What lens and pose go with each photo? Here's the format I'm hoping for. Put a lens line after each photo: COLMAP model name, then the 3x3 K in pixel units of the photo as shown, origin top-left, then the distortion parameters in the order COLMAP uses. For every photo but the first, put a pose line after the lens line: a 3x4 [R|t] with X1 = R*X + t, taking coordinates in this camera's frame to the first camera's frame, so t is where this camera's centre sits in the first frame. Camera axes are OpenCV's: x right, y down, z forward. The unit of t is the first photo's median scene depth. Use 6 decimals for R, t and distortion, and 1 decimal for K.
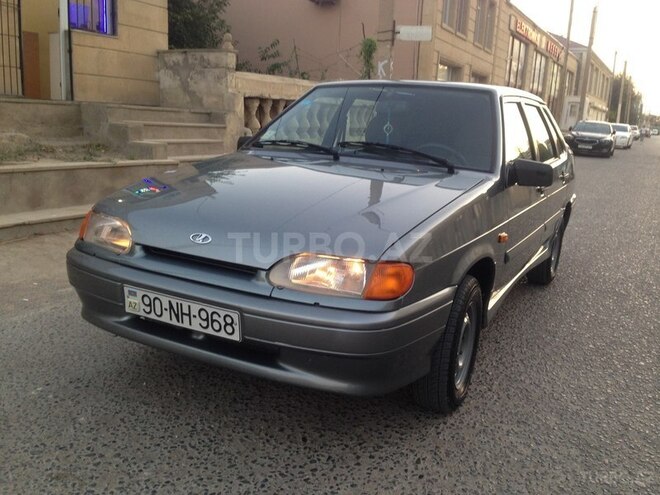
lens RADIAL K [[585.2, 0, 330.0], [0, 585.2, 247.5], [0, 0, 1]] dist [0.143581, -0.225346]
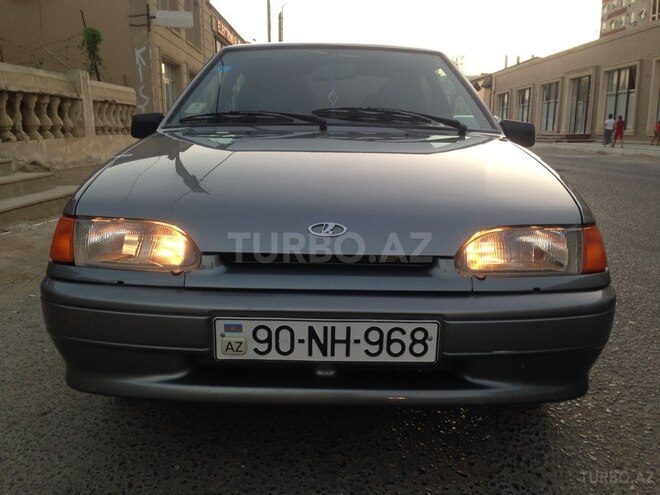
lens RADIAL K [[585.2, 0, 330.0], [0, 585.2, 247.5], [0, 0, 1]] dist [0.143581, -0.225346]
pose [[0.882948, -0.132688, 0.450329, -0.524697], [0.134701, 0.990498, 0.027742, -0.013452], [-0.449731, 0.036165, 0.892431, 0.385368]]
